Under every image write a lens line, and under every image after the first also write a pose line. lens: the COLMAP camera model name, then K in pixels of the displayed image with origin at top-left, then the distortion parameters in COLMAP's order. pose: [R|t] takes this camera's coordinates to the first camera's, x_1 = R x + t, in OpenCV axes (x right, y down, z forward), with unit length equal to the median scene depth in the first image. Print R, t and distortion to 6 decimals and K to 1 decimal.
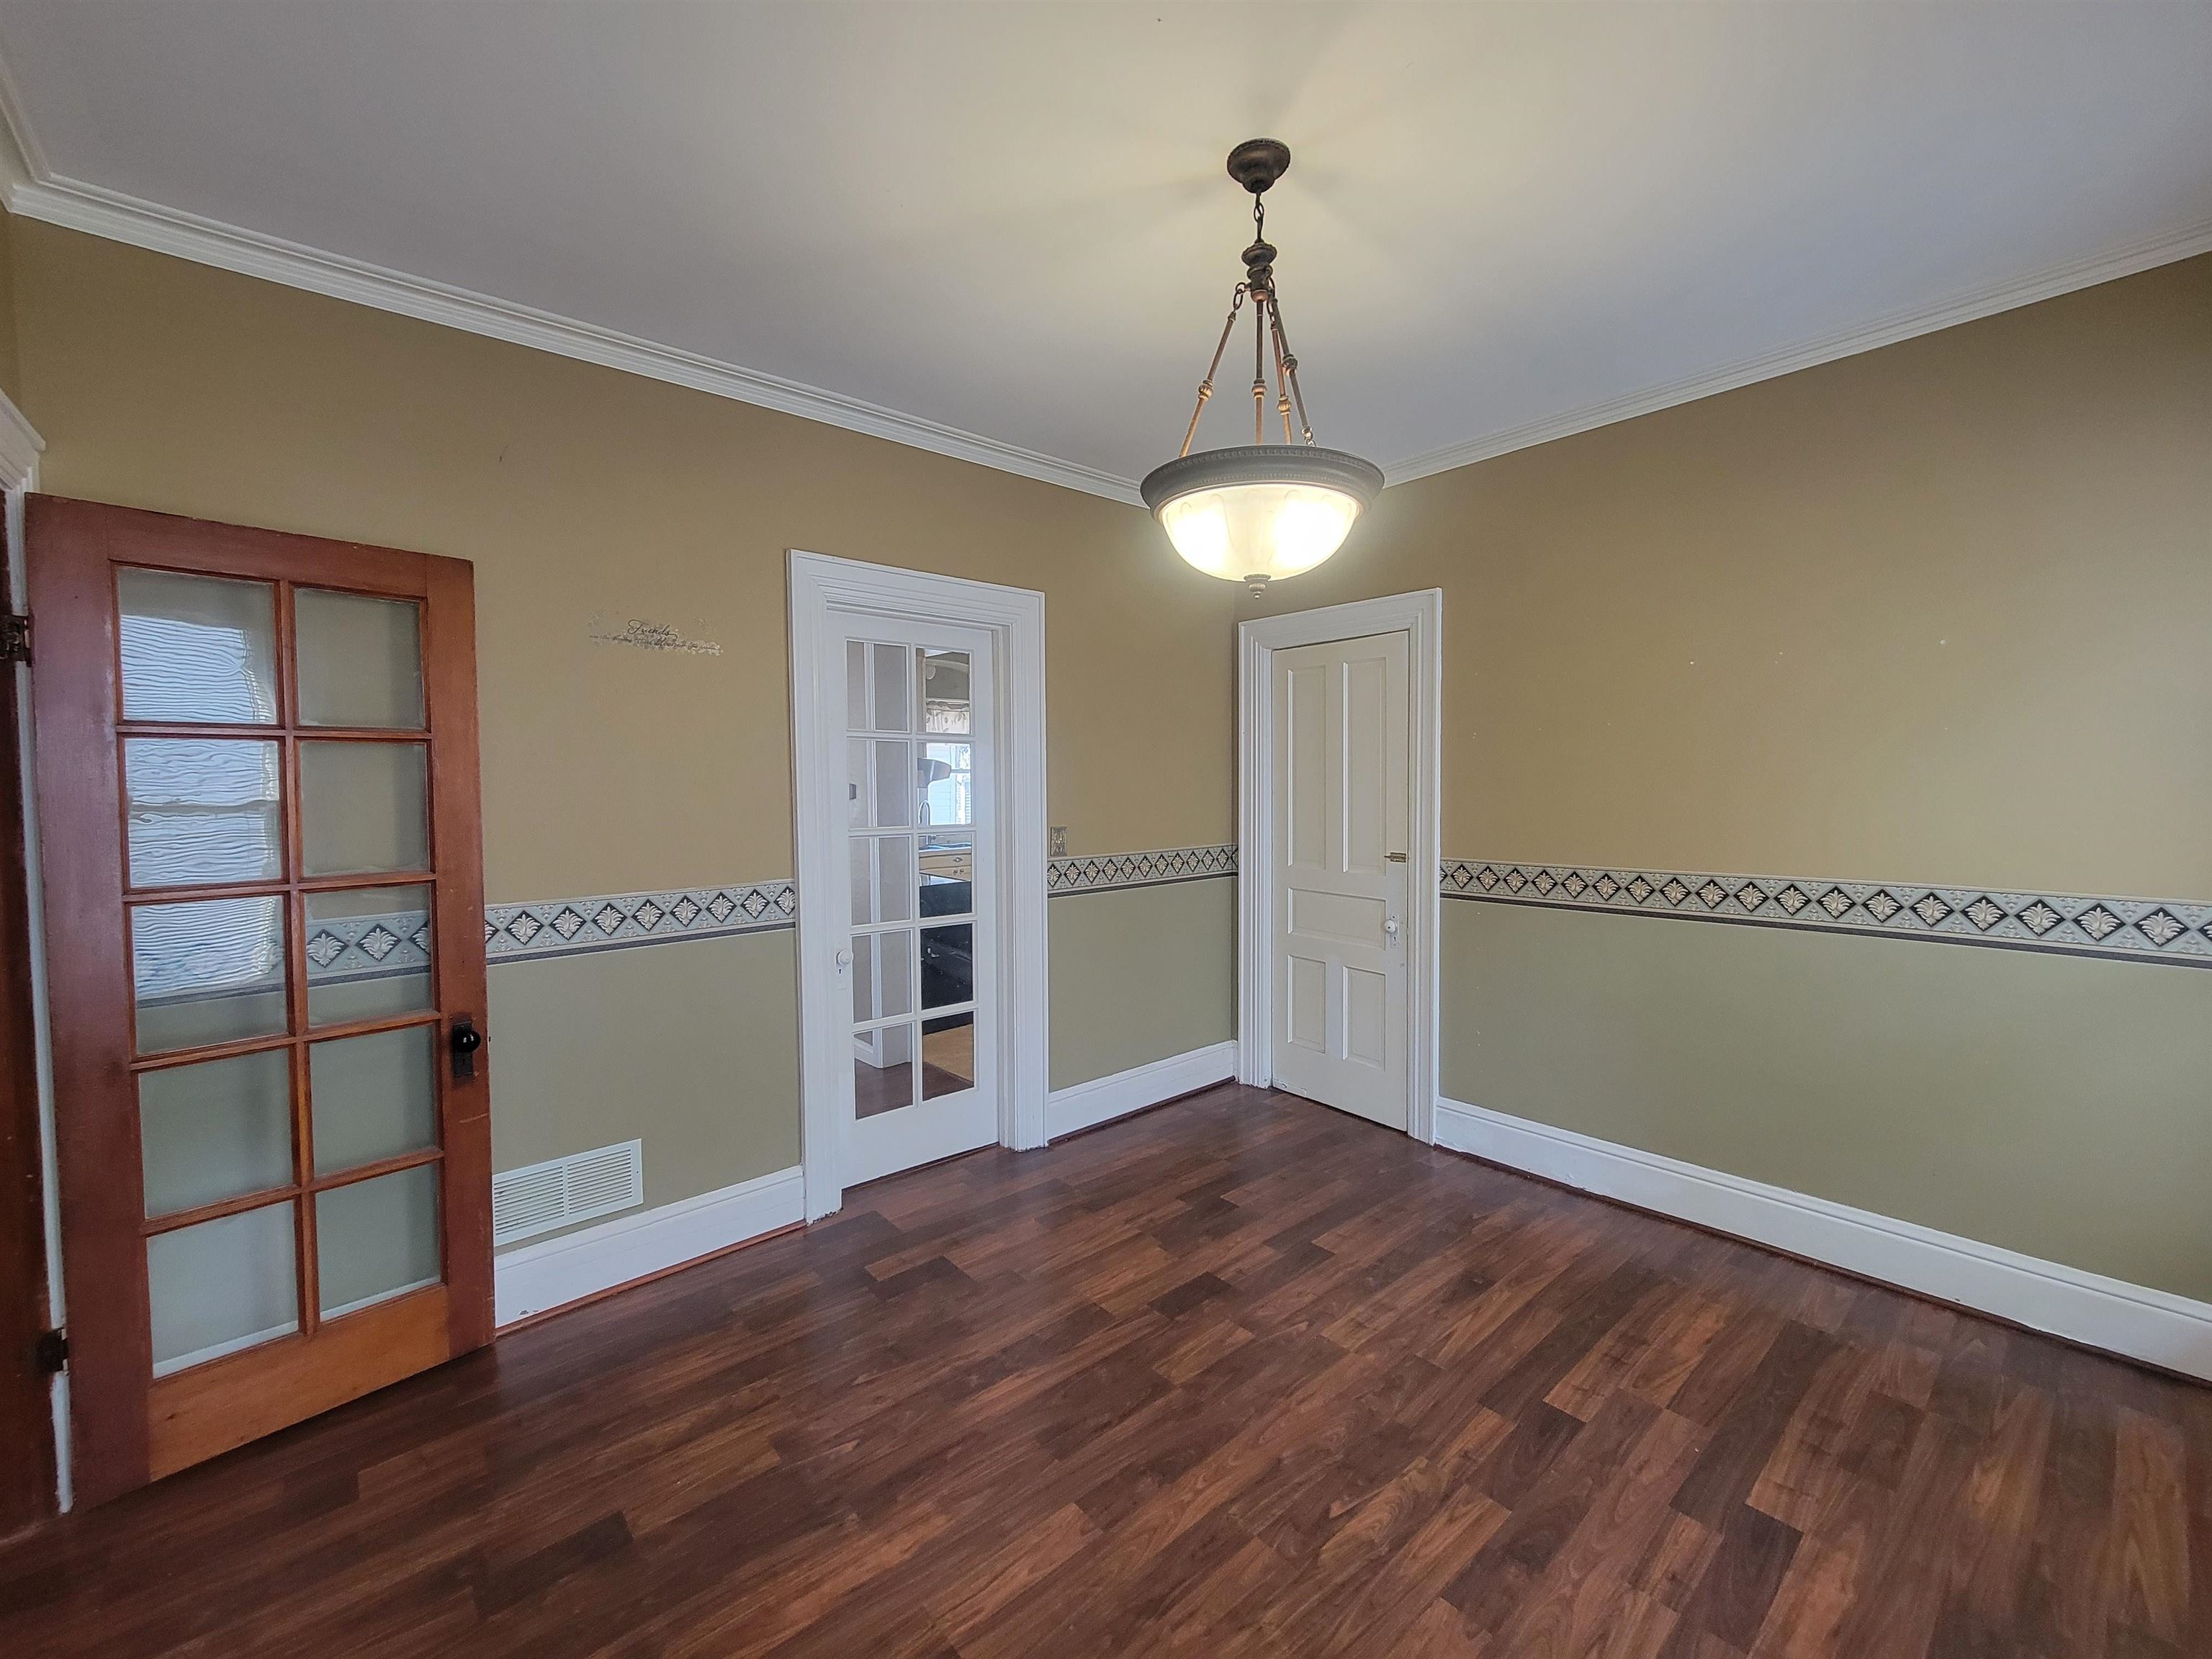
lens RADIAL K [[899.5, 0, 1107.9], [0, 899.5, 804.1], [0, 0, 1]] dist [0.006743, -0.004475]
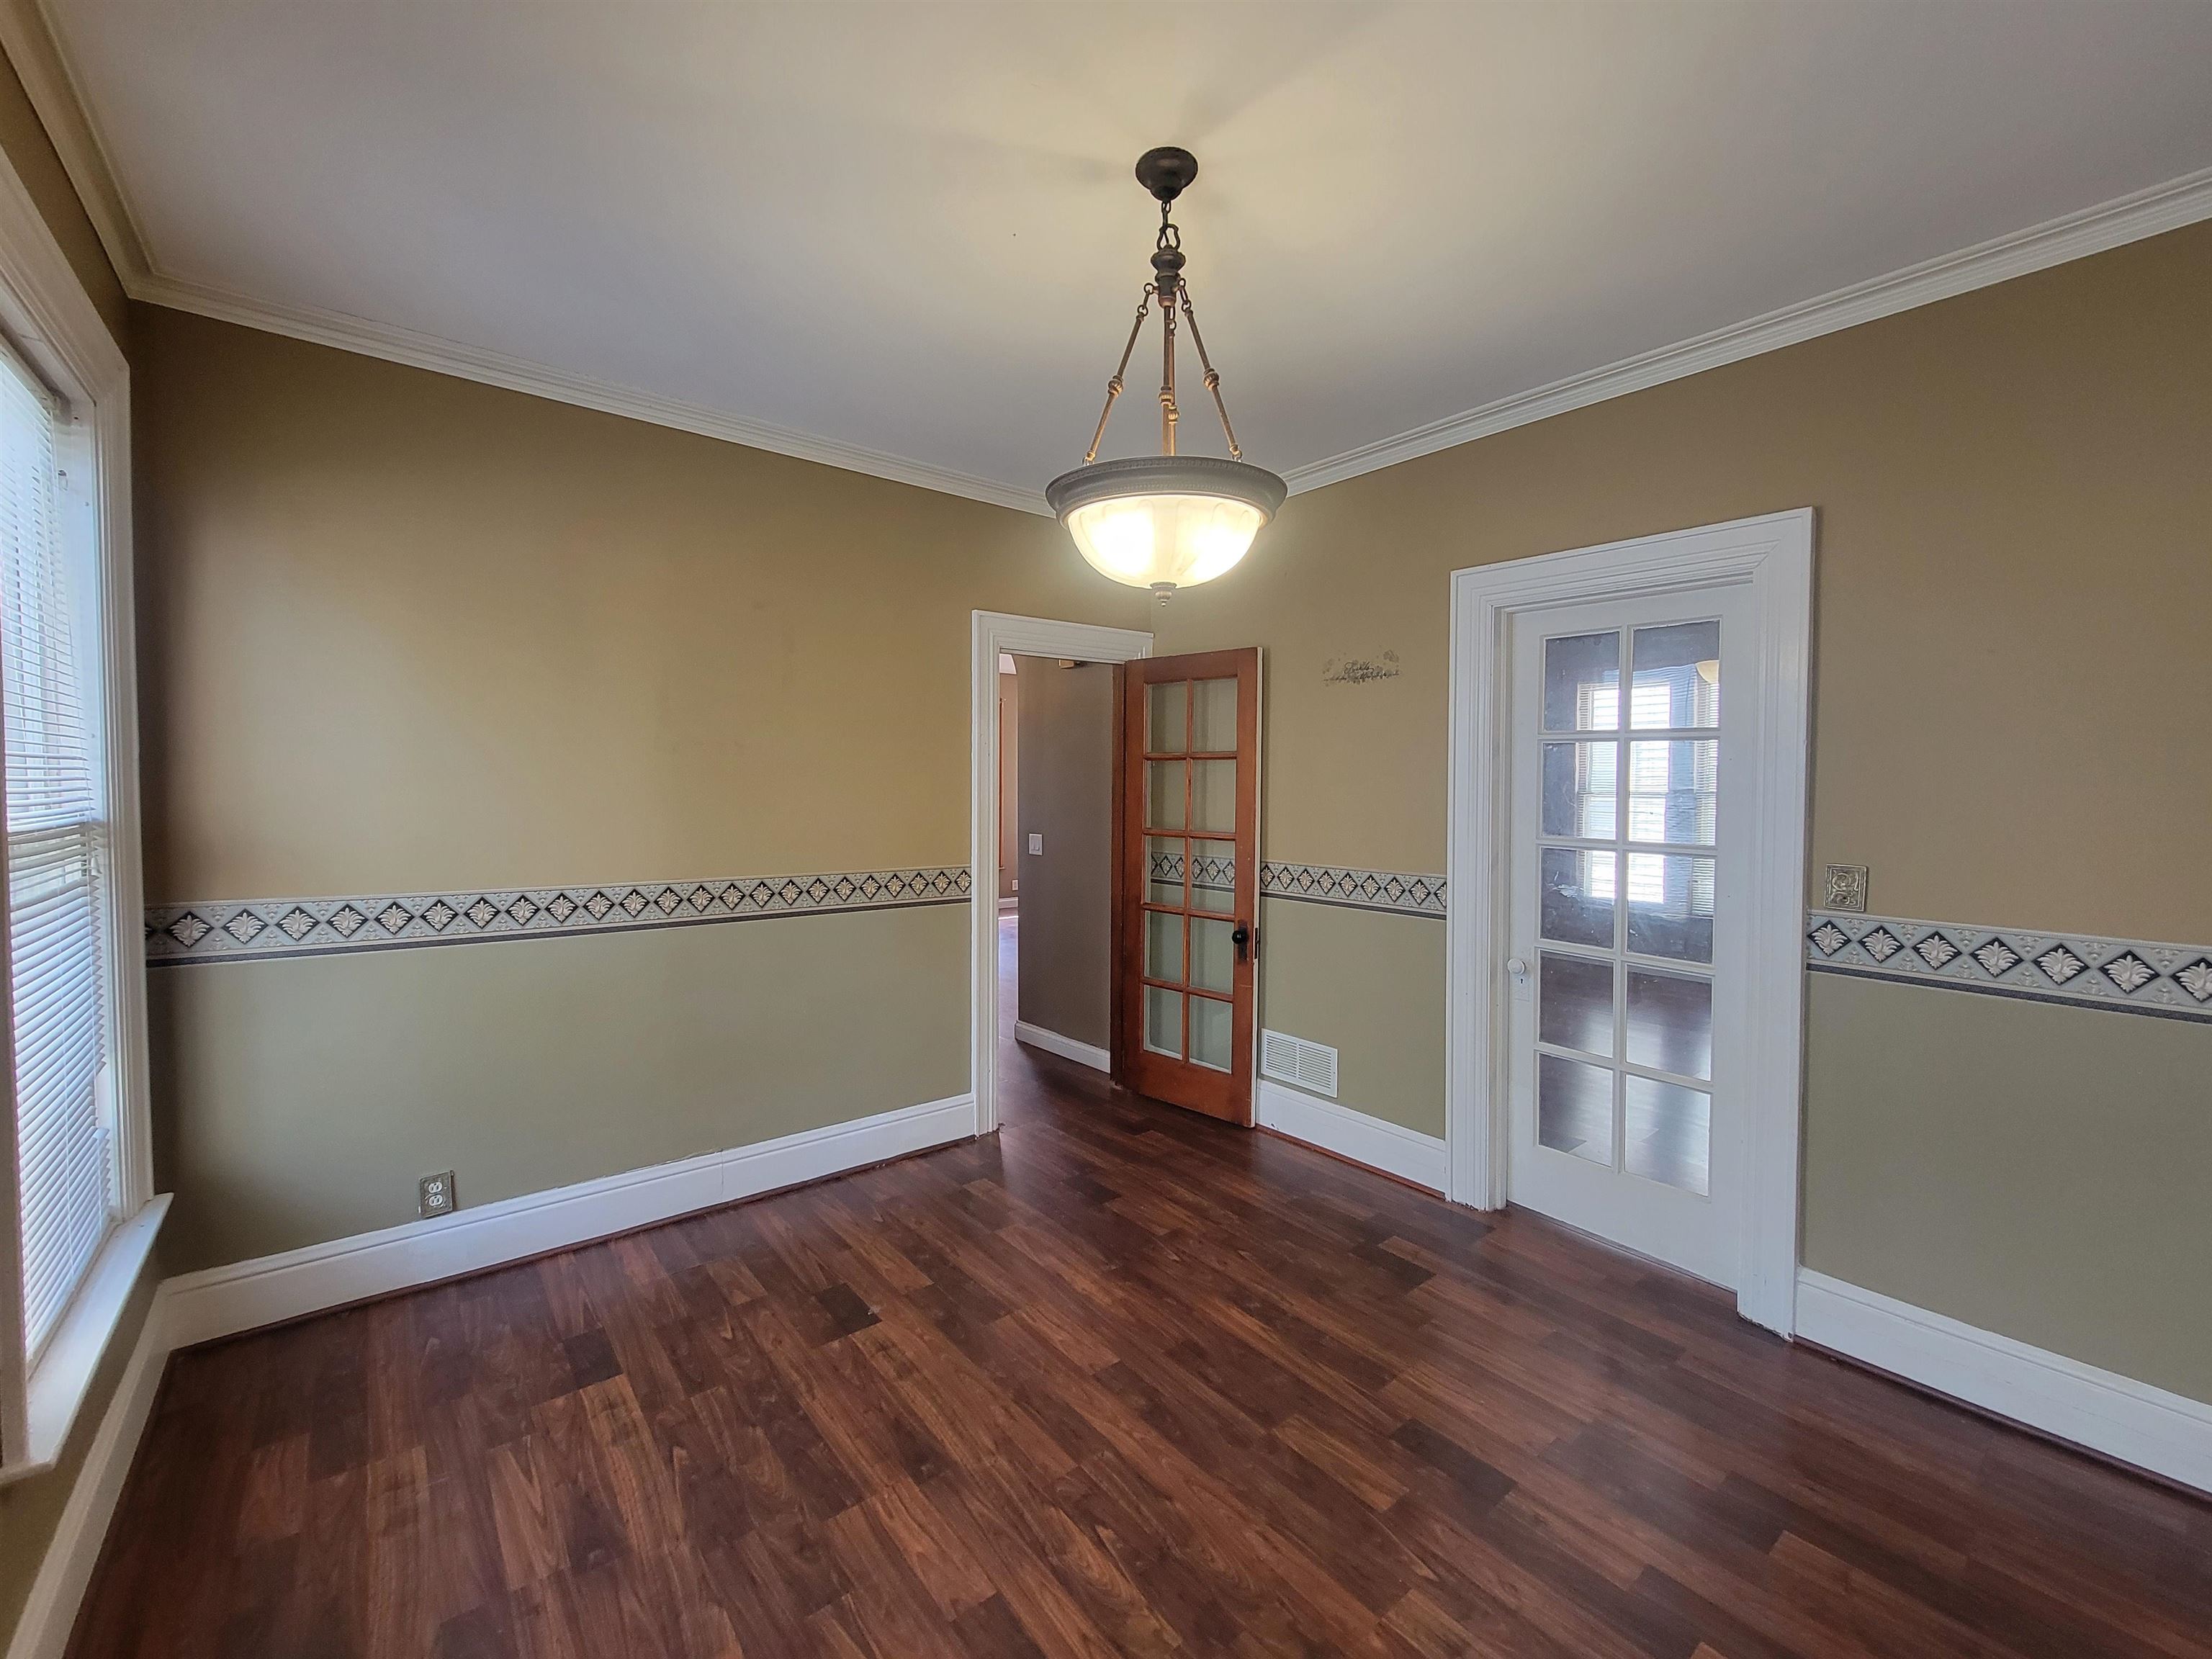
lens RADIAL K [[899.5, 0, 1099.5], [0, 899.5, 799.6], [0, 0, 1]] dist [0.006743, -0.004475]
pose [[-0.037340, 0.030582, -0.998835, 1.091350], [-0.033727, 0.998924, 0.031845, -0.041799], [0.998733, 0.034876, -0.036269, 0.903533]]
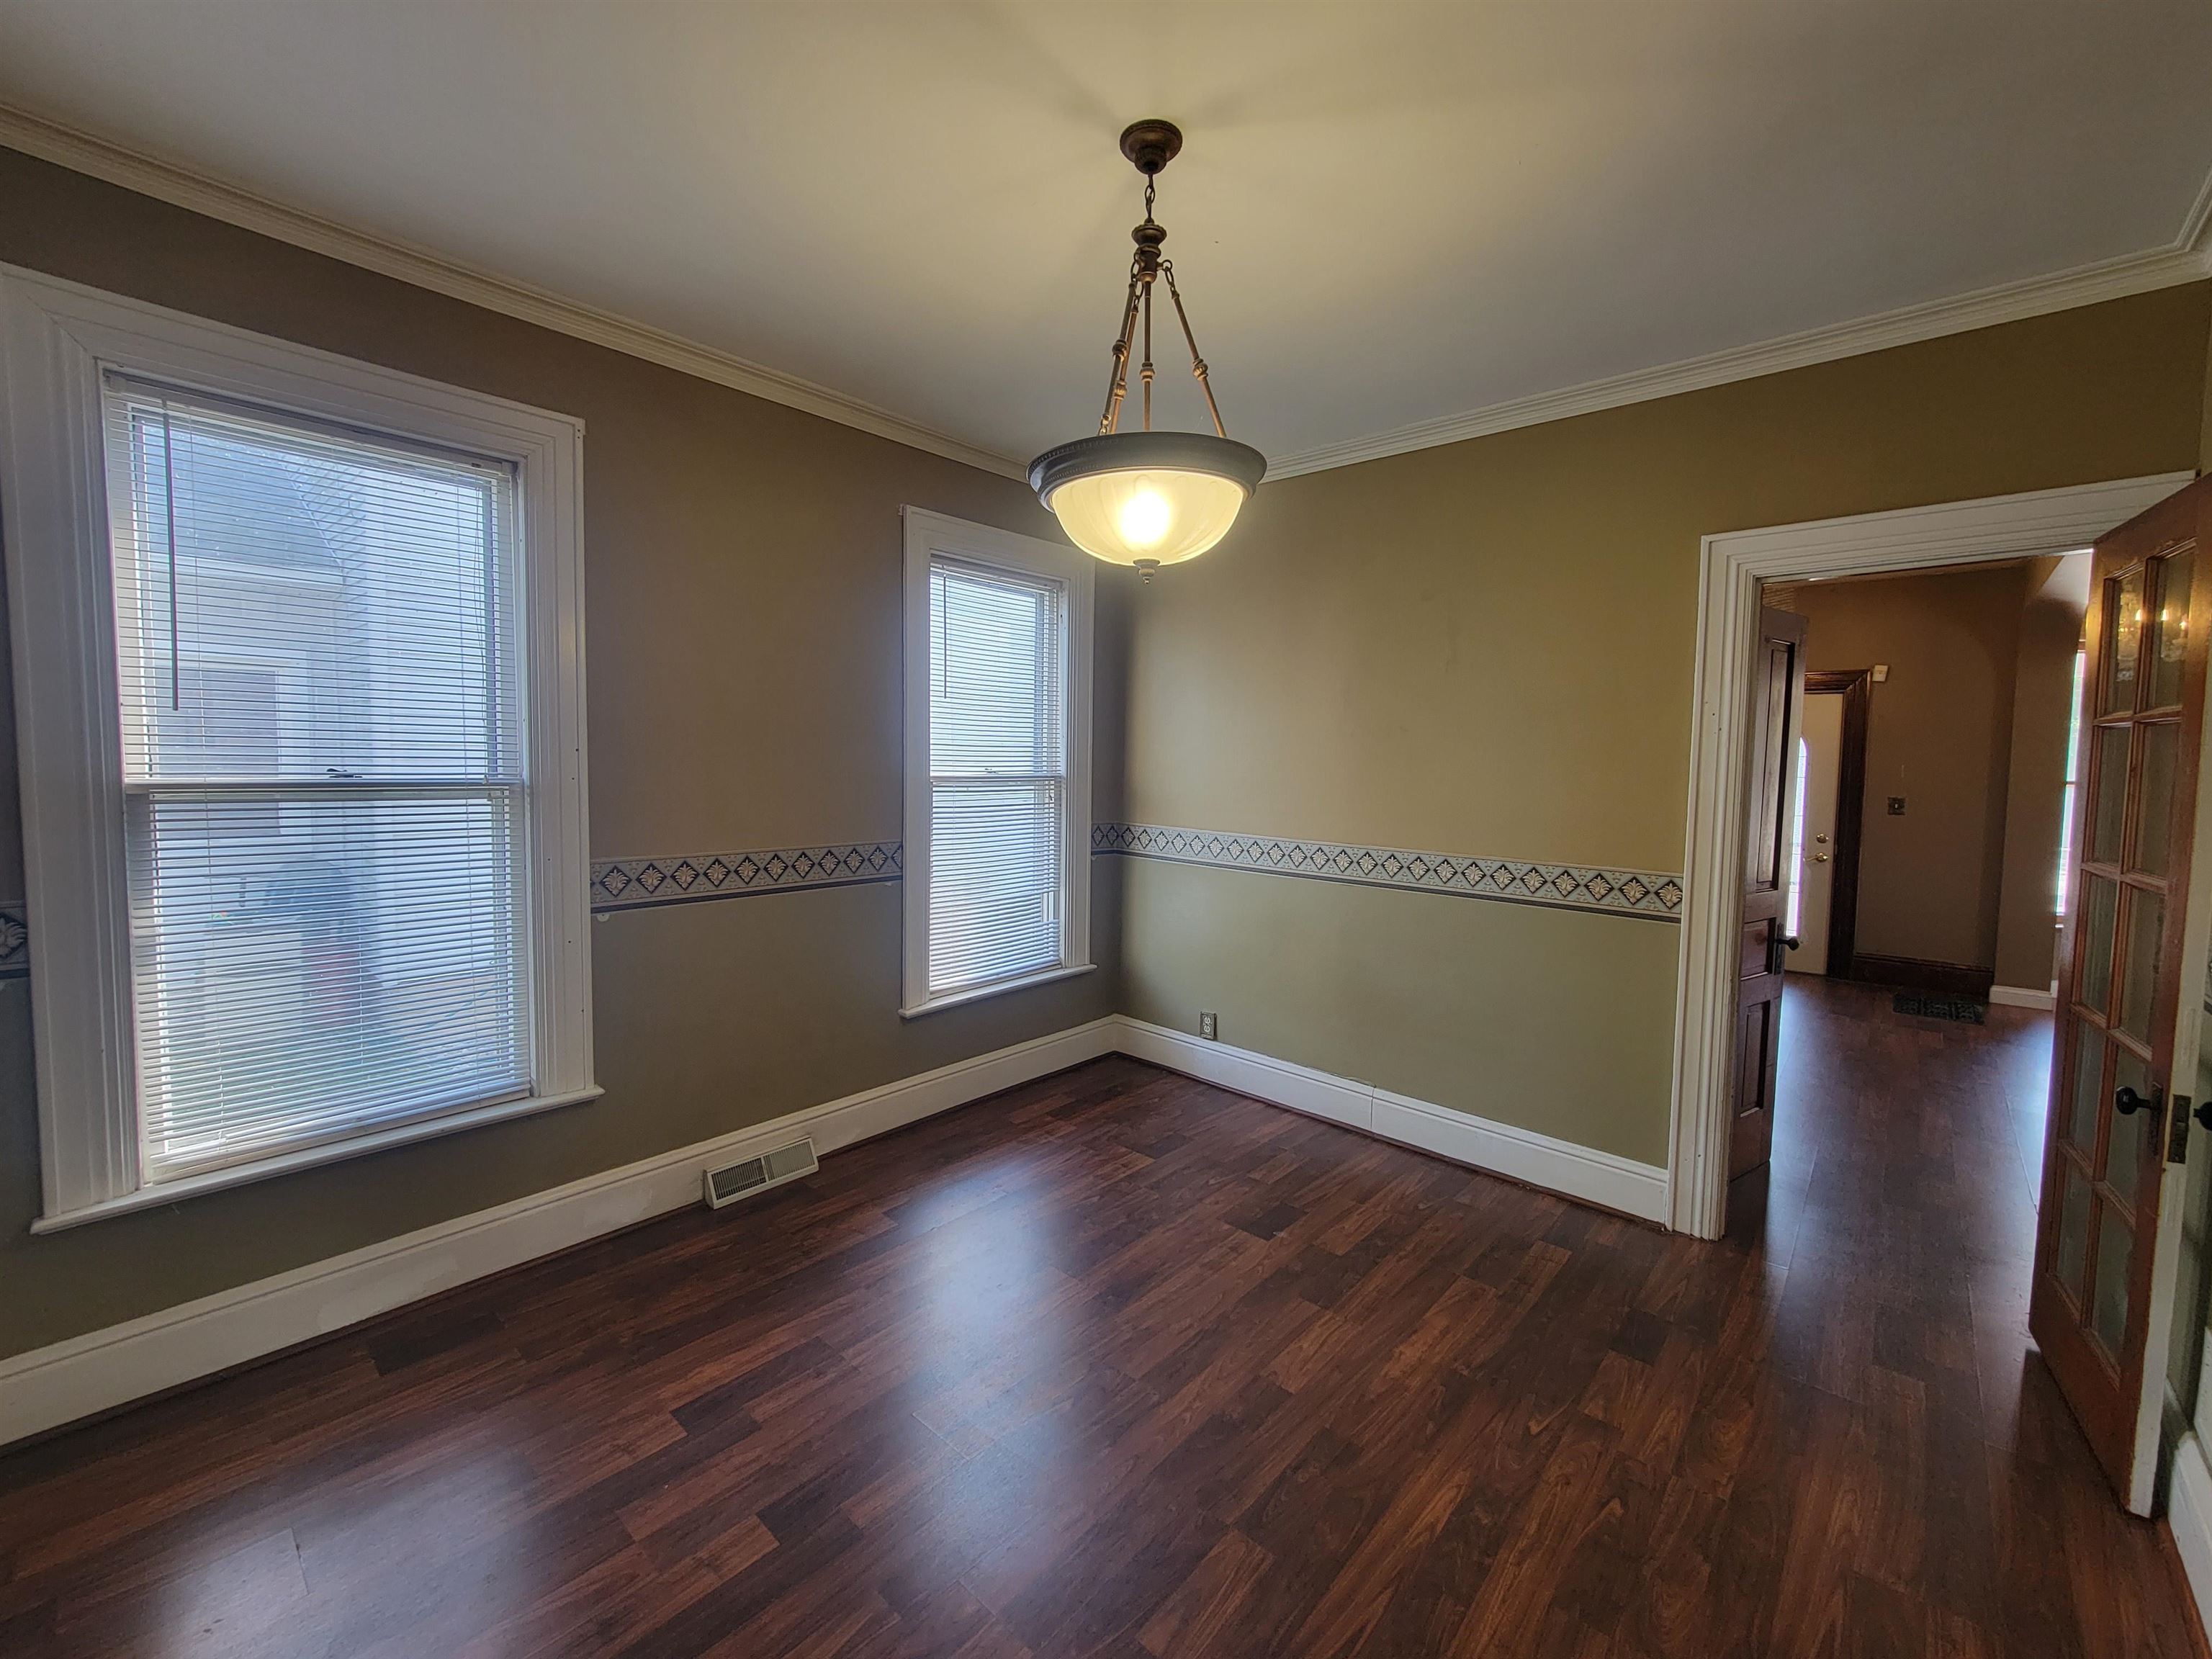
lens RADIAL K [[899.5, 0, 1109.6], [0, 899.5, 808.4], [0, 0, 1]] dist [0.006743, -0.004475]
pose [[-0.991985, 0.002346, -0.126336, 0.307984], [-0.008716, 0.996176, 0.086933, -0.059184], [0.126056, 0.087337, -0.988171, 1.862507]]
